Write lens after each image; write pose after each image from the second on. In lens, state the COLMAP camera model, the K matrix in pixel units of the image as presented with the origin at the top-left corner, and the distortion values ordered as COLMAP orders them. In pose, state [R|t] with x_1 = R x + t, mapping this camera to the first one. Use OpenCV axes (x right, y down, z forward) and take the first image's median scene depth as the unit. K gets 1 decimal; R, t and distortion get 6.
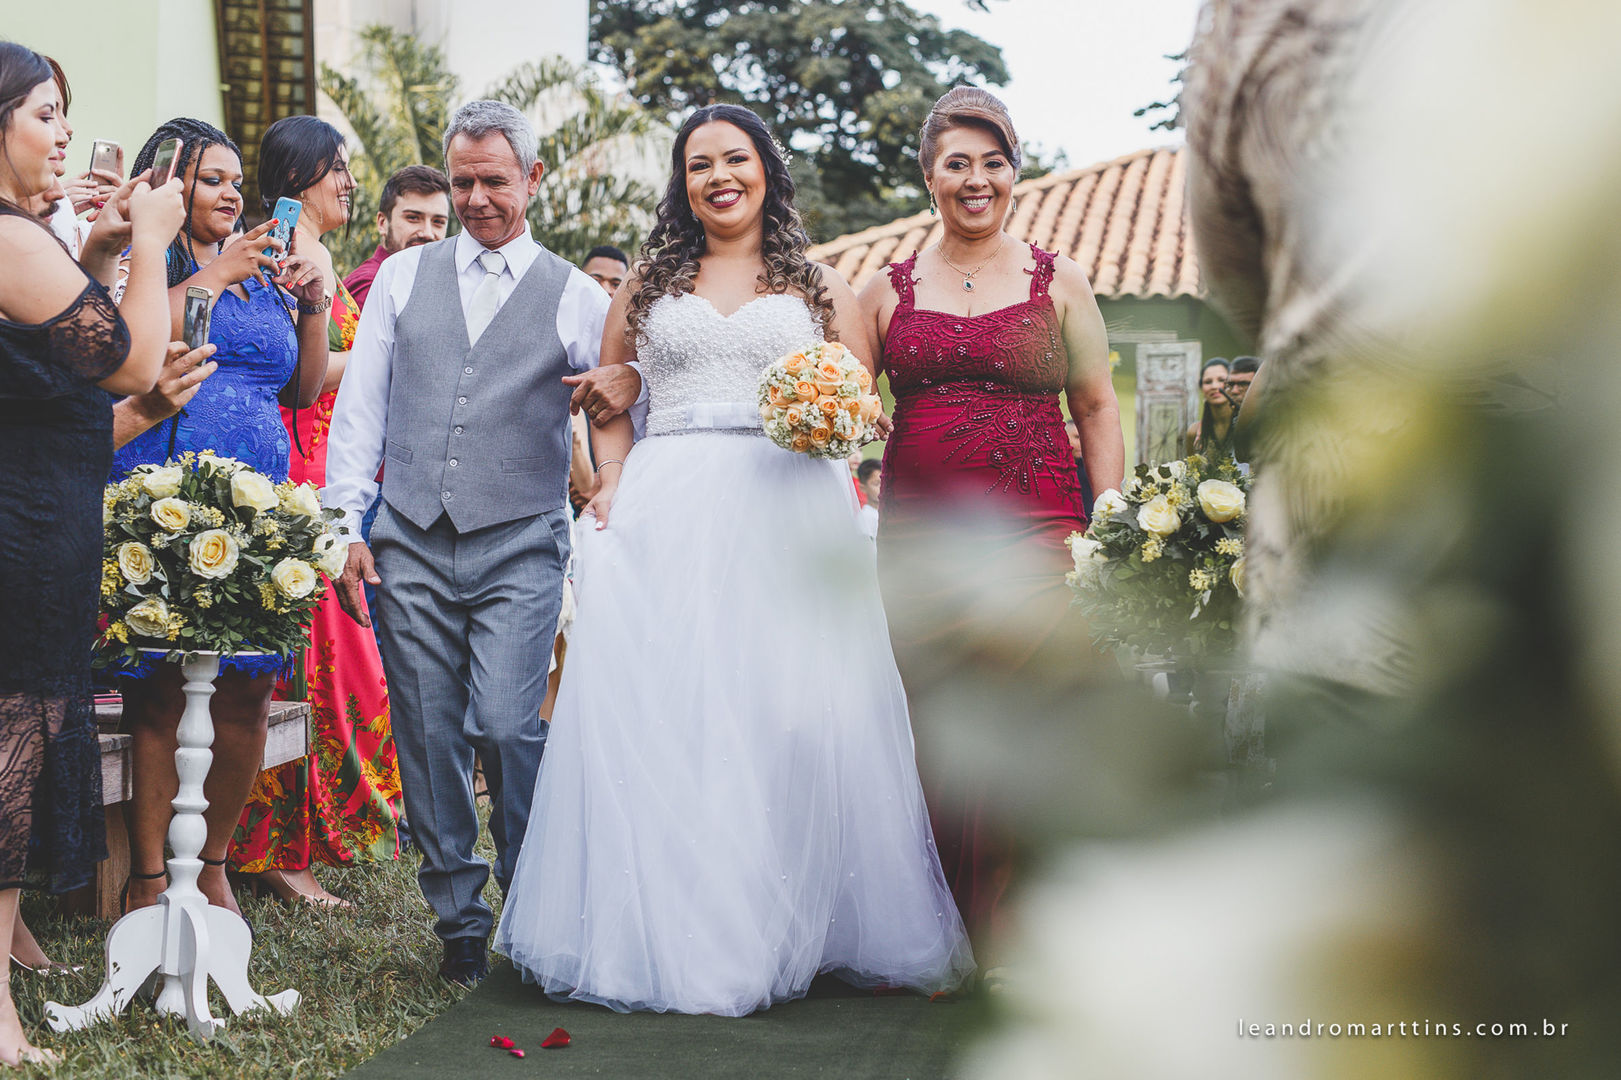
lens RADIAL K [[2902.3, 0, 810.5], [0, 2902.3, 540.0], [0, 0, 1]] dist [-0.003438, -0.110920]
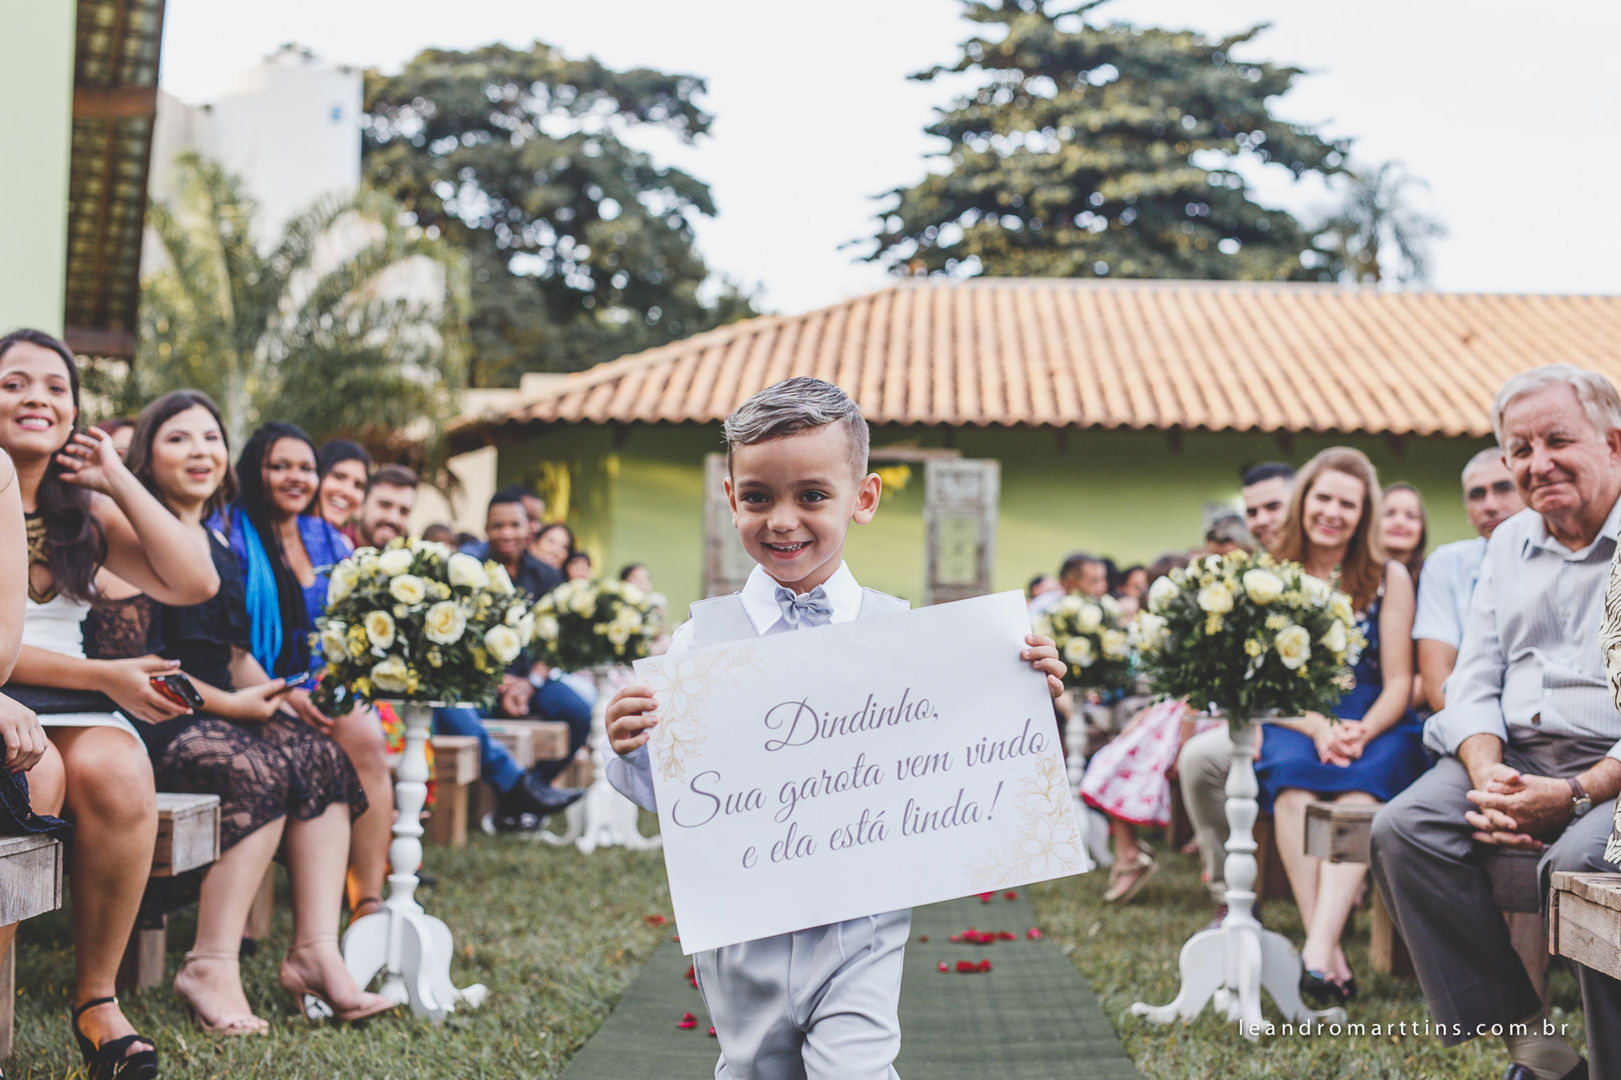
lens RADIAL K [[2902.3, 0, 810.5], [0, 2902.3, 540.0], [0, 0, 1]] dist [-0.003438, -0.110920]
pose [[0.987594, 0.014561, 0.156350, -0.238820], [-0.008424, 0.999171, -0.039840, 0.016959], [-0.156800, 0.038029, 0.986898, -0.225534]]
